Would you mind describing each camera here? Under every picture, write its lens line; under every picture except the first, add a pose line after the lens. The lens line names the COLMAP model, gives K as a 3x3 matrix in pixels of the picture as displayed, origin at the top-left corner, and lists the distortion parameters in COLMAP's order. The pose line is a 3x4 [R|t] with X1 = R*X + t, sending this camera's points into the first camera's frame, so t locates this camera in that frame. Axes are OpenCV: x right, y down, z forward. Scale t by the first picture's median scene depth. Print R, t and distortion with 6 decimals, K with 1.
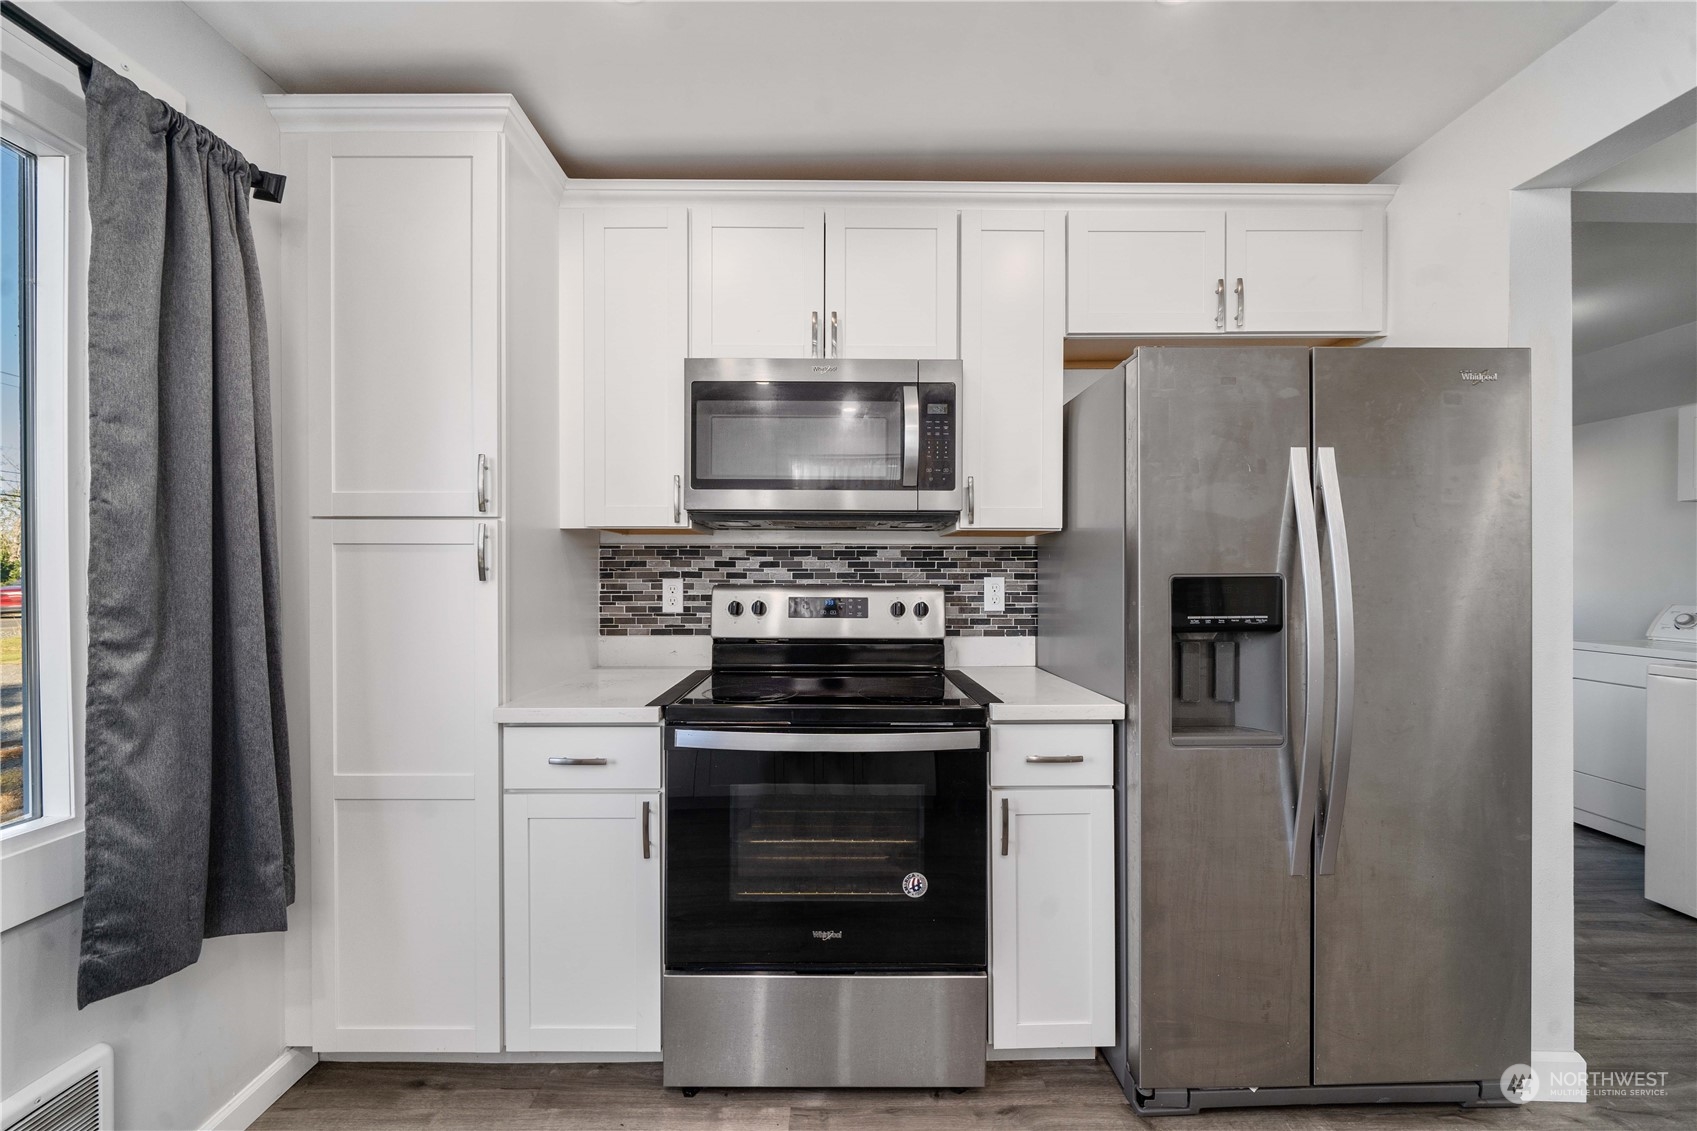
lens RADIAL K [[625.1, 0, 843.2], [0, 625.1, 578.1], [0, 0, 1]] dist [-0.001578, -0.000227]
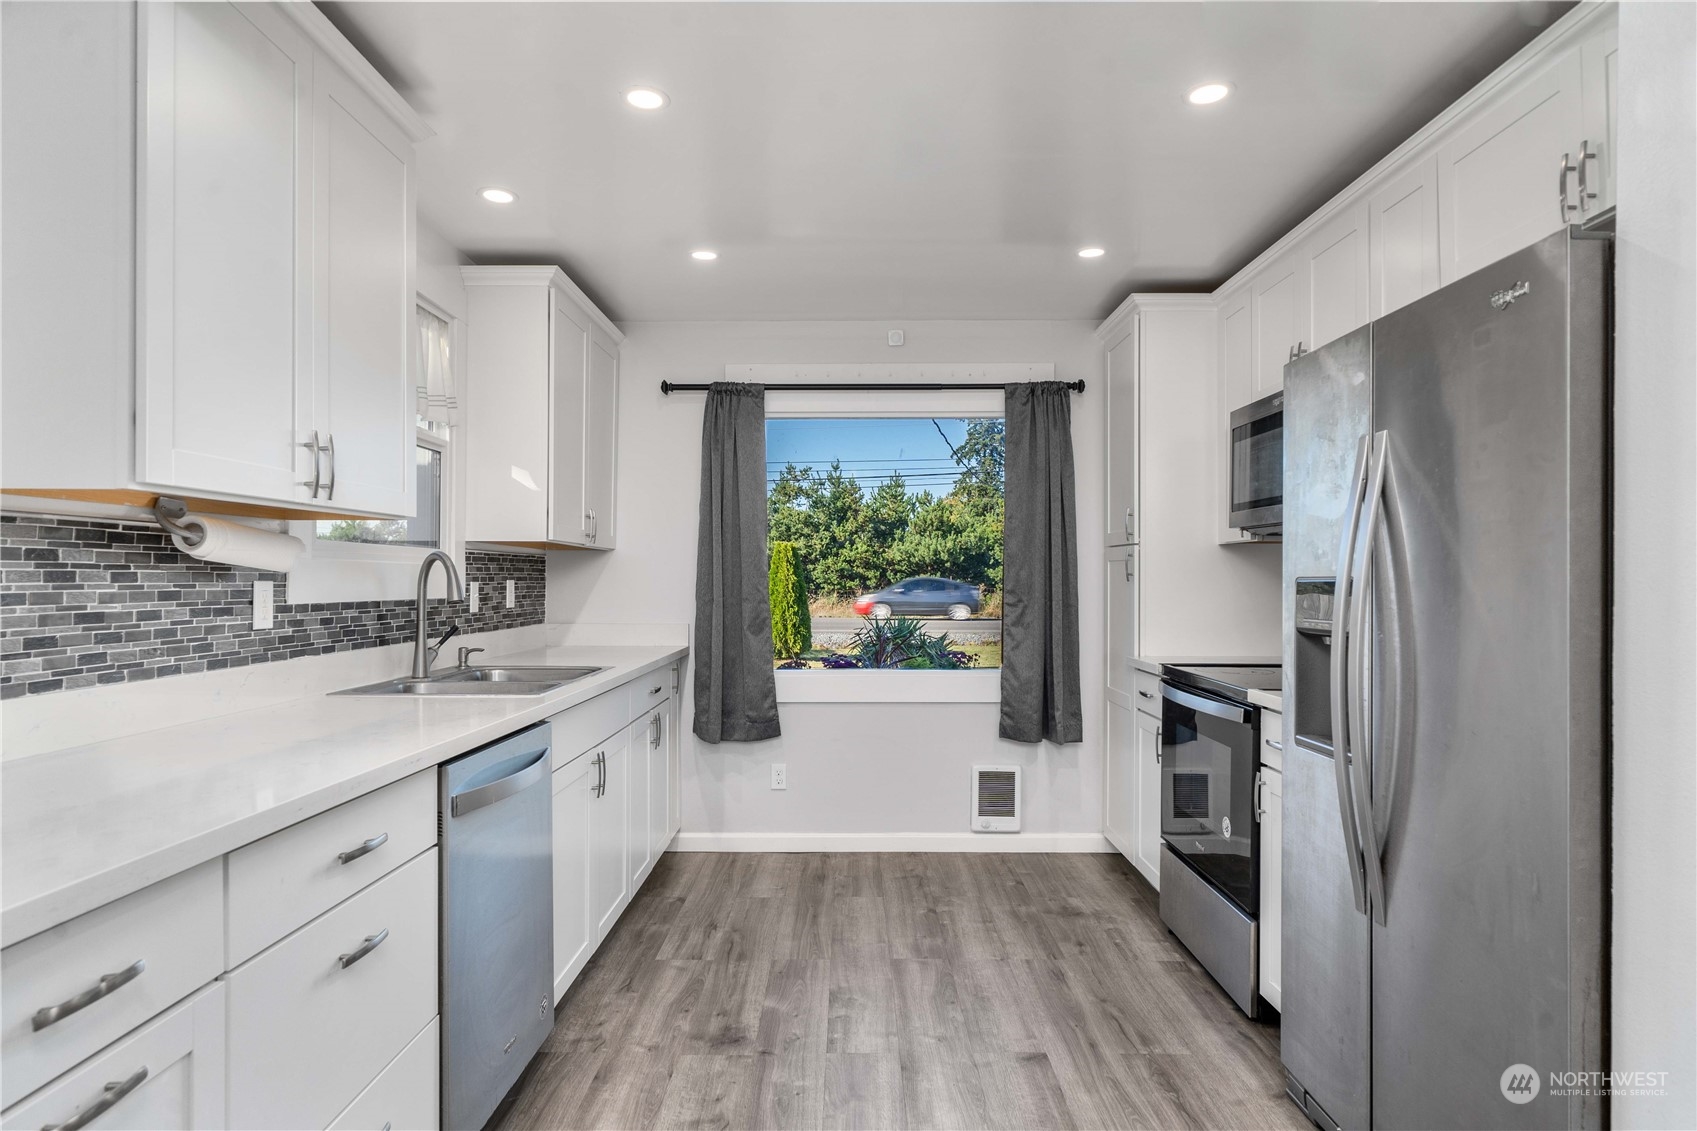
lens RADIAL K [[948.9, 0, 848.5], [0, 948.9, 565.5], [0, 0, 1]] dist [-0.001053, 0.000591]
pose [[-0.006352, -0.013600, -0.999887, 2.092633], [-0.009210, 0.999866, -0.013541, 0.003370], [0.999937, 0.009123, -0.006476, 0.264739]]
